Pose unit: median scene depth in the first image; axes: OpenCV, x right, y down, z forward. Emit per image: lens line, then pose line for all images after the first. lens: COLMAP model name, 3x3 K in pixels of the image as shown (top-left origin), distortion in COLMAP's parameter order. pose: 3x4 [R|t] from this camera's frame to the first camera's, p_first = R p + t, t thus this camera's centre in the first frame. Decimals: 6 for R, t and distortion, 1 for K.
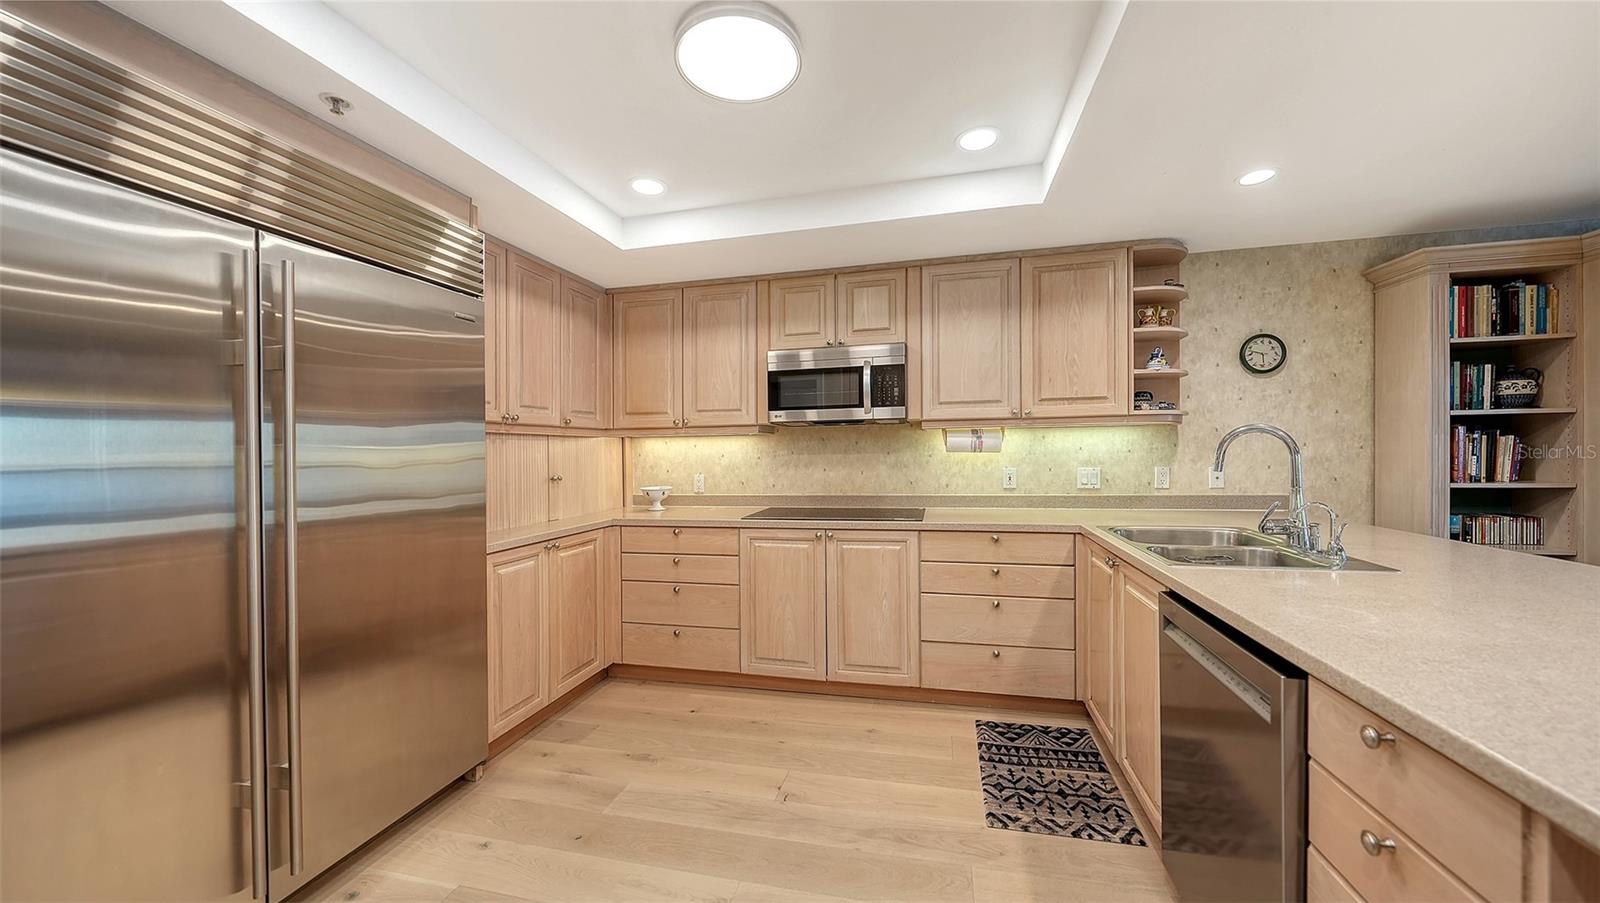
lens RADIAL K [[544.6, 0, 773.1], [0, 544.6, 445.0], [0, 0, 1]] dist [-0.003277, -0.000535]
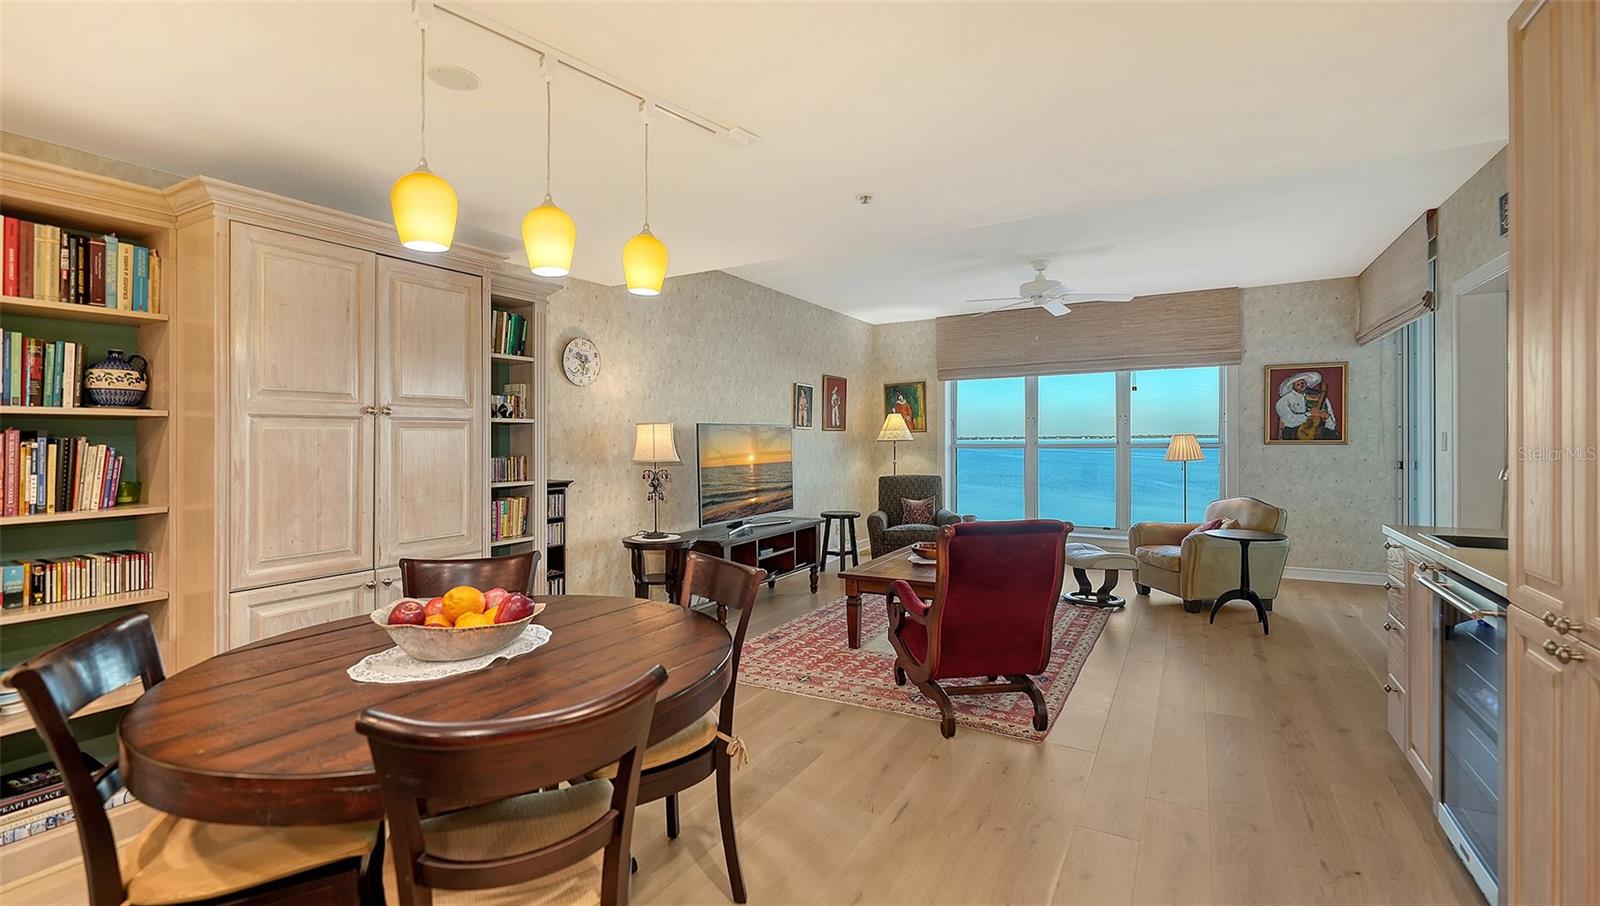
lens RADIAL K [[695.5, 0, 810.0], [0, 695.5, 438.3], [0, 0, 1]] dist [-0.008819, 0.001523]
pose [[0.265569, 0.016815, 0.963945, 0.637552], [-0.005750, 0.999858, -0.015858, -0.015285], [-0.964075, -0.001331, 0.265627, -0.143163]]
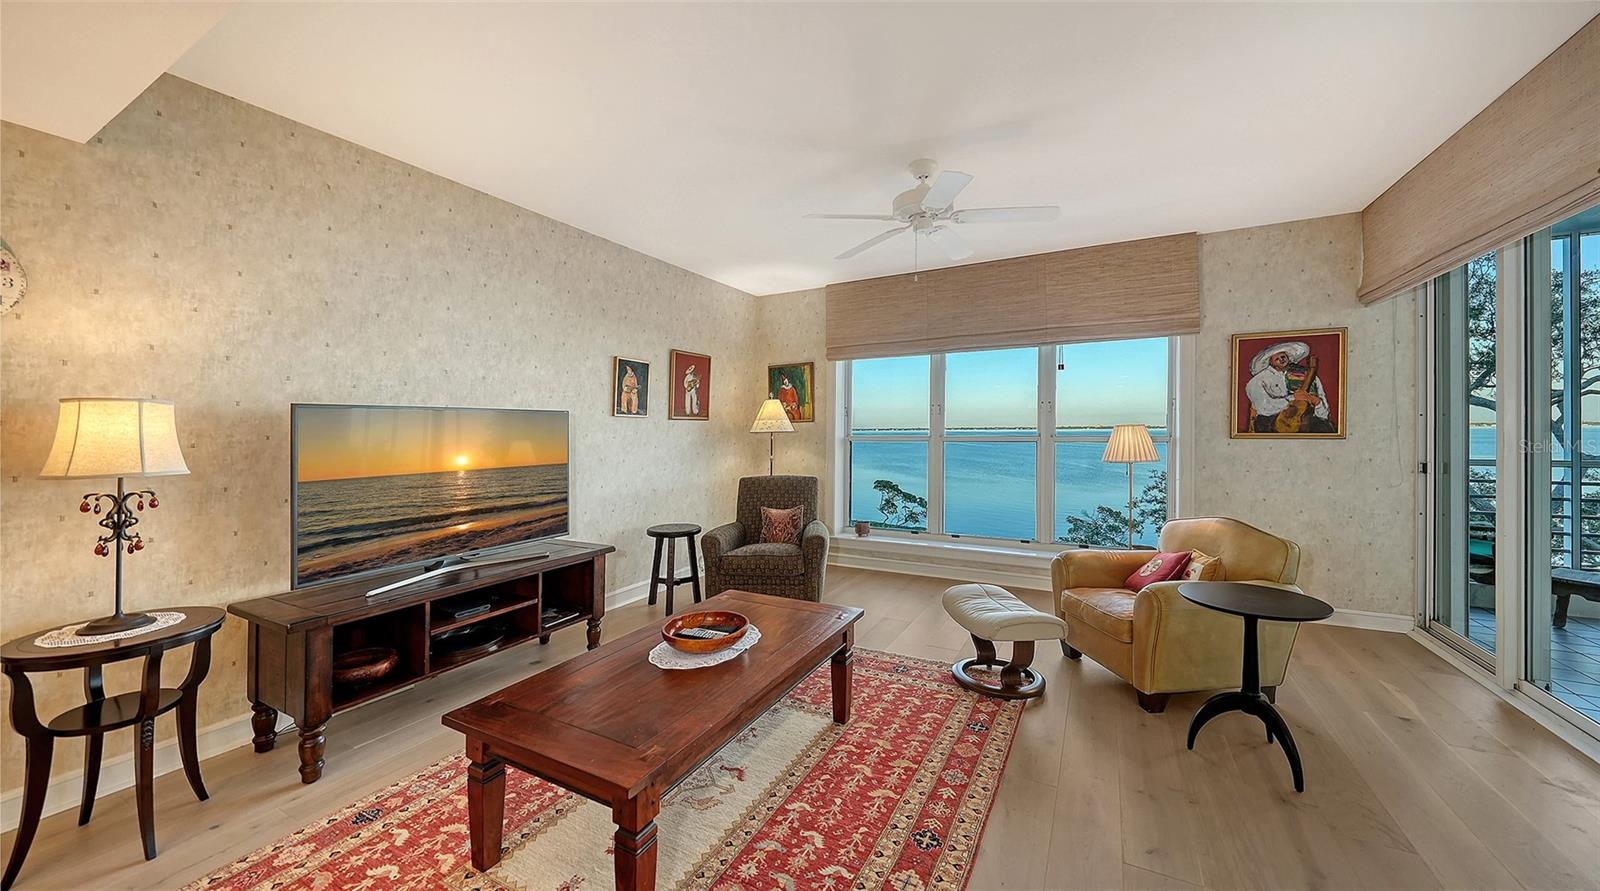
lens RADIAL K [[562.3, 0, 814.2], [0, 562.3, 433.7], [0, 0, 1]] dist [-0.005987, -0.000321]
pose [[0.241546, 0.008579, 0.970351, 1.663910], [-0.006816, 0.999951, -0.007144, -0.035639], [-0.970365, -0.004889, 0.241593, -0.315815]]
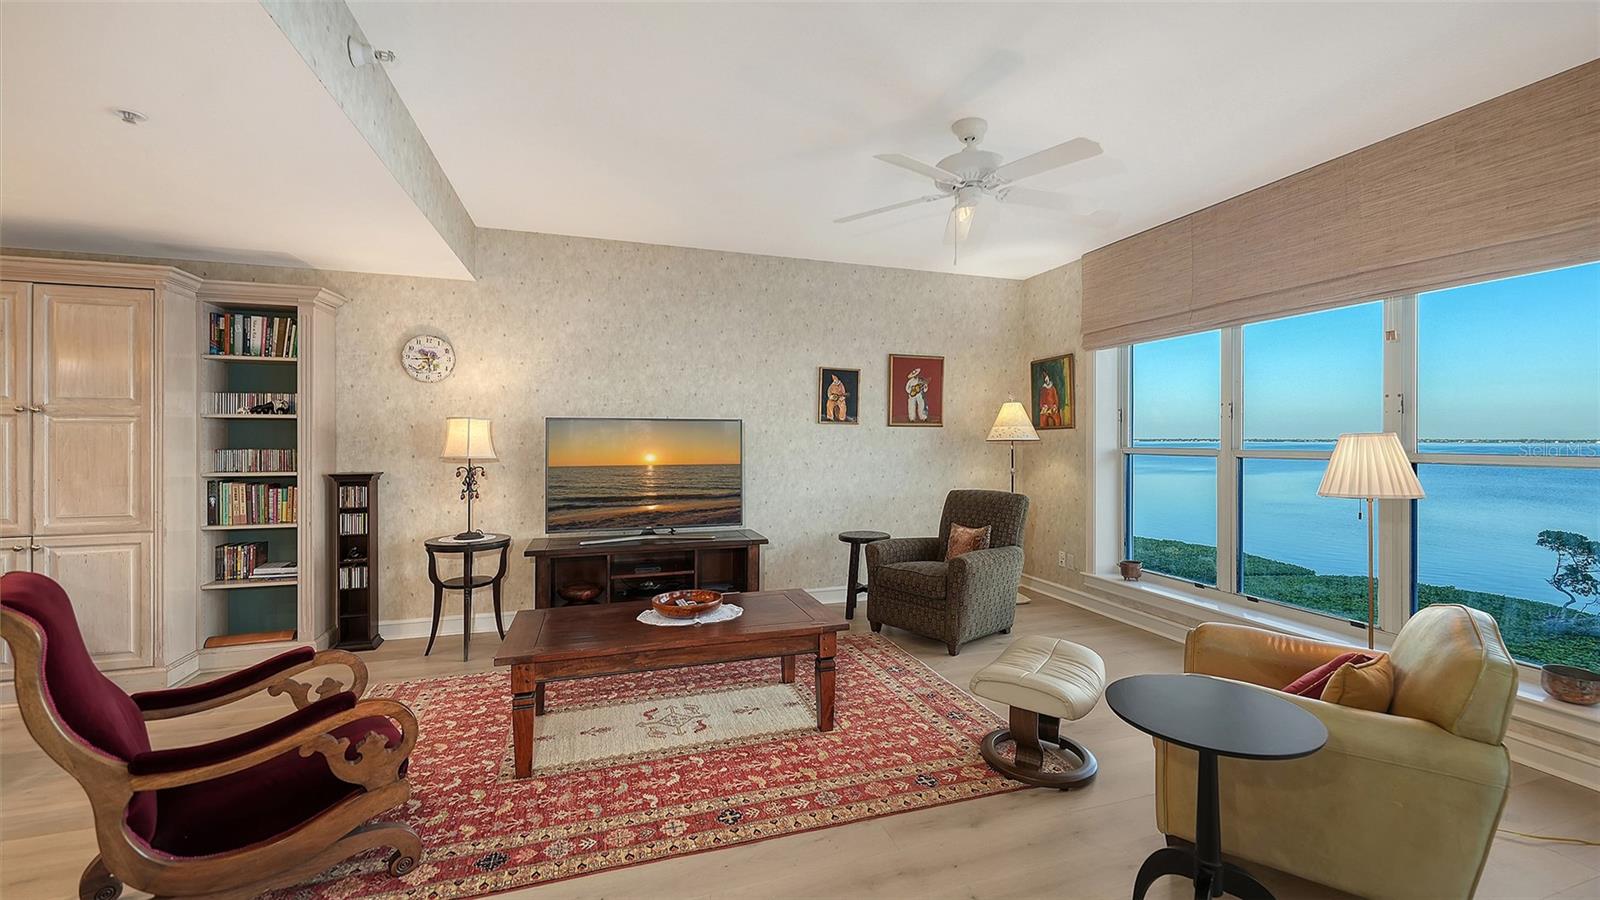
lens RADIAL K [[656.4, 0, 795.5], [0, 656.4, 443.0], [0, 0, 1]] dist [-0.006061, 0.002940]
pose [[0.846813, 0.015579, 0.531662, 1.940852], [-0.022755, 0.999717, 0.006950, -0.045062], [-0.531404, -0.017984, 0.846928, -0.979384]]
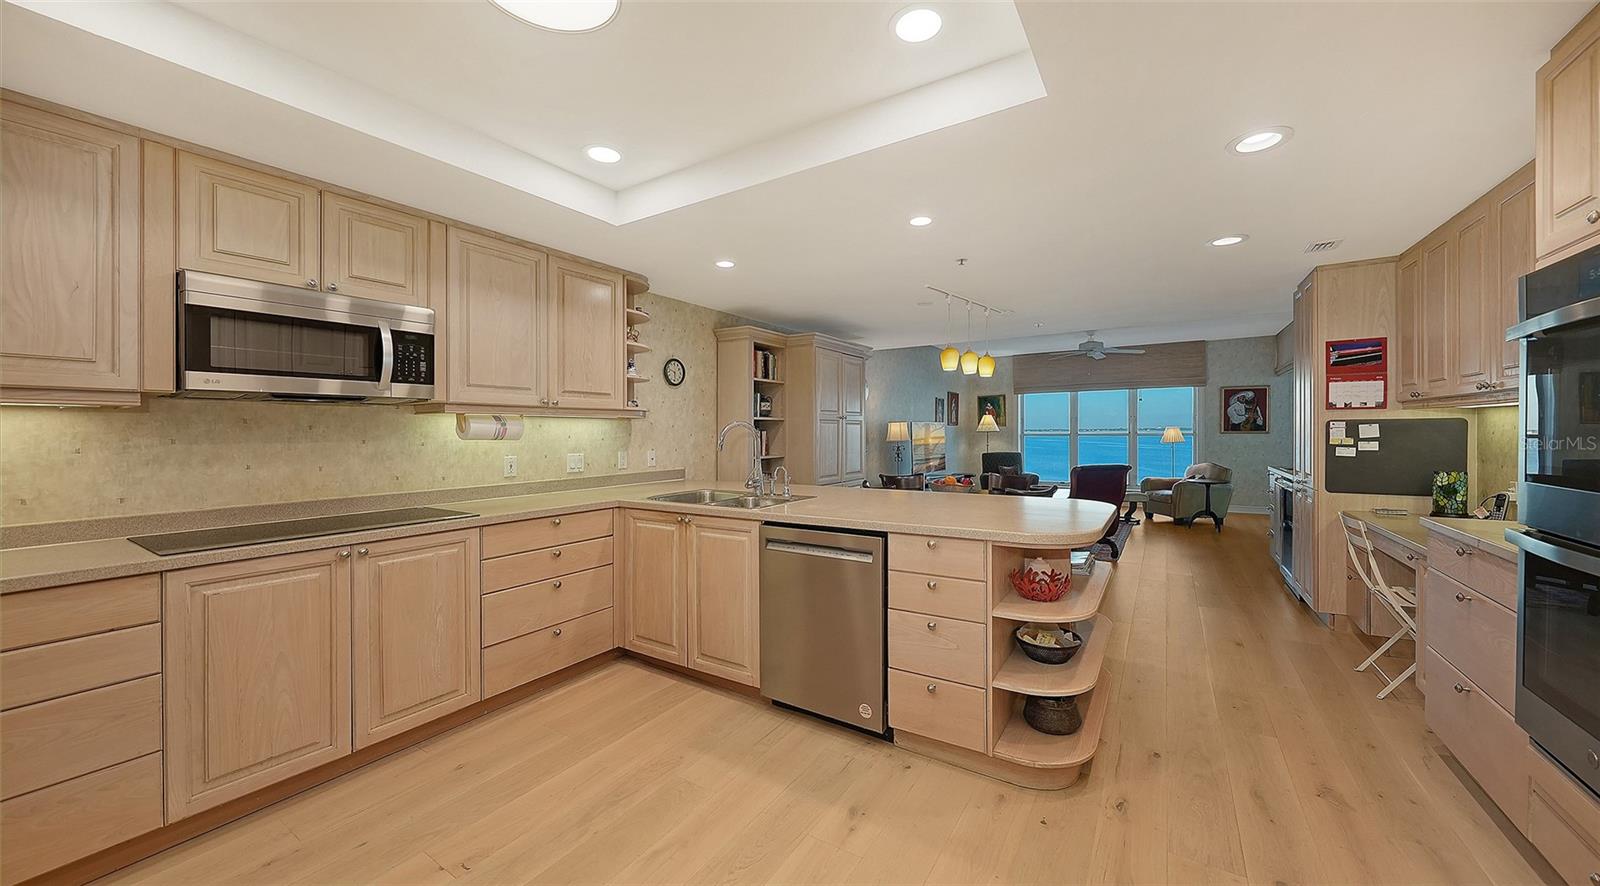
lens RADIAL K [[562.3, 0, 826.5], [0, 562.3, 430.4], [0, 0, 1]] dist [-0.005987, -0.000321]
pose [[0.303786, 0.017734, 0.952575, -0.411230], [-0.007324, 0.999841, -0.016278, 0.008674], [-0.952712, -0.002031, 0.303868, 0.162217]]
